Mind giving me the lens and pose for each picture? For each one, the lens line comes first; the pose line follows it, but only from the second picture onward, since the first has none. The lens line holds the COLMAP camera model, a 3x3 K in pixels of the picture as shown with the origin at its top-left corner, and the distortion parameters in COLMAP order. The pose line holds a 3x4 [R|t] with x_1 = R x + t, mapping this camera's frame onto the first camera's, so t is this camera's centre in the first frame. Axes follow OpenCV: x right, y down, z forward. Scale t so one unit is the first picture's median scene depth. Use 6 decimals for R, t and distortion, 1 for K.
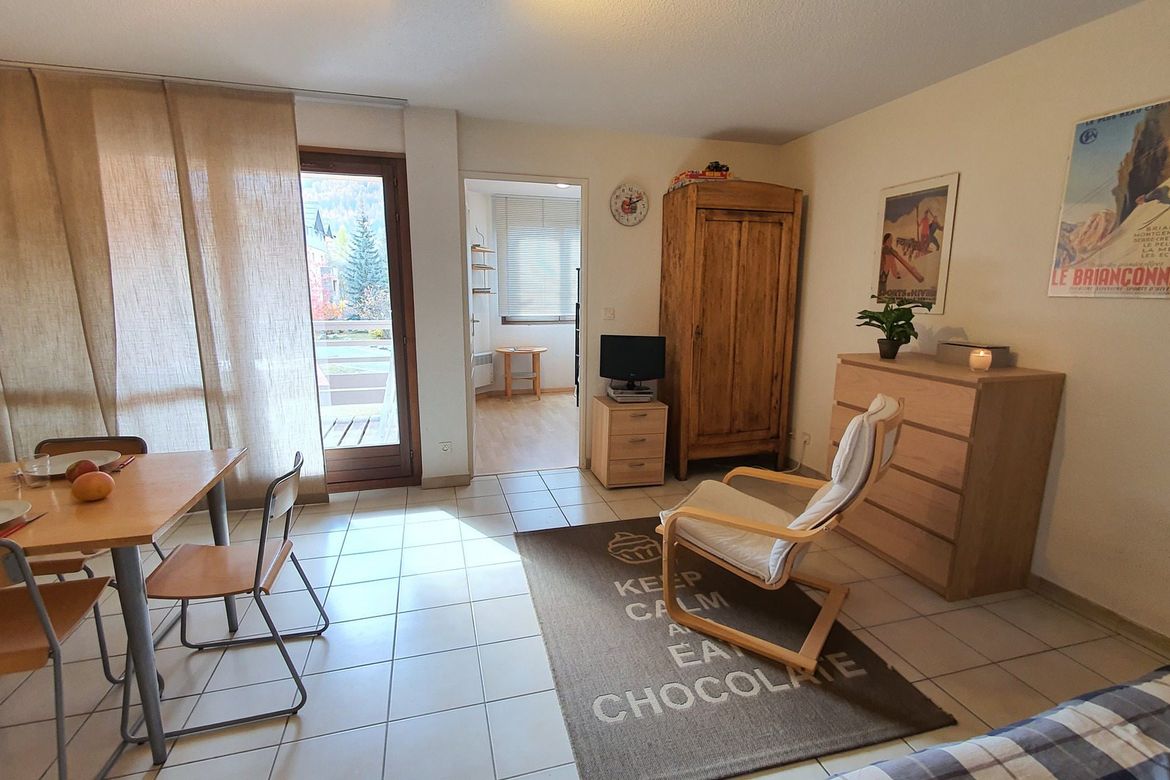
lens RADIAL K [[548.4, 0, 588.3], [0, 548.4, 394.5], [0, 0, 1]] dist [0.000903, -0.000201]
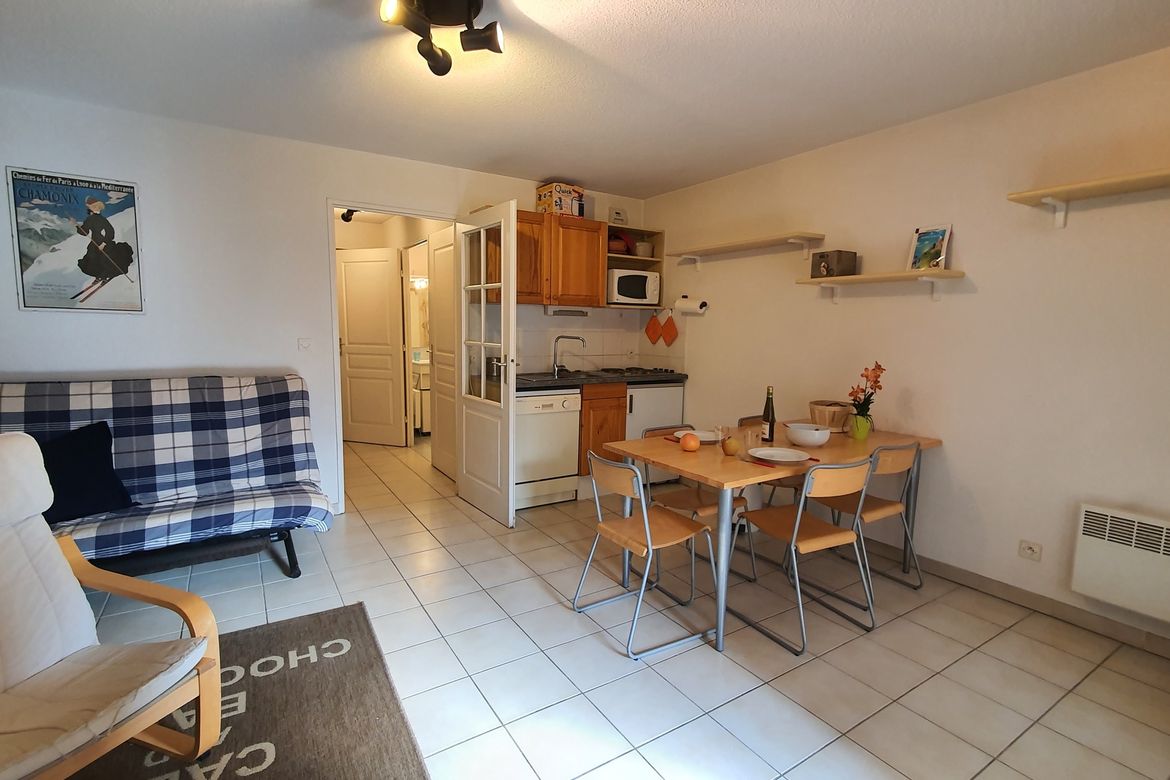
lens RADIAL K [[548.4, 0, 588.3], [0, 548.4, 394.5], [0, 0, 1]] dist [0.000903, -0.000201]
pose [[-0.957283, 0.014458, -0.288791, -0.093487], [-0.075944, 0.951115, 0.299355, -0.224552], [0.279002, 0.308499, -0.909388, 1.273291]]
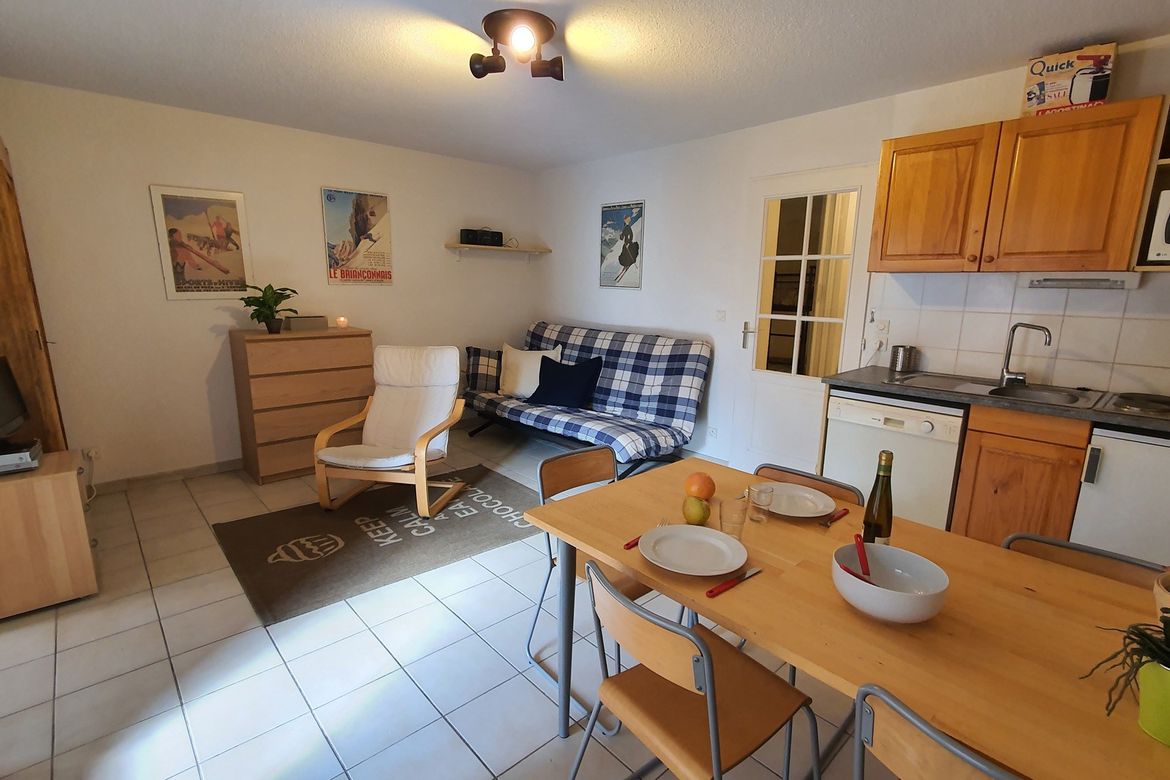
lens RADIAL K [[548.4, 0, 588.3], [0, 548.4, 394.5], [0, 0, 1]] dist [0.000903, -0.000201]
pose [[-0.447024, -0.191359, 0.873814, -0.924730], [0.154766, 0.945574, 0.286248, -0.178967], [-0.881032, 0.263197, -0.393078, 0.856417]]
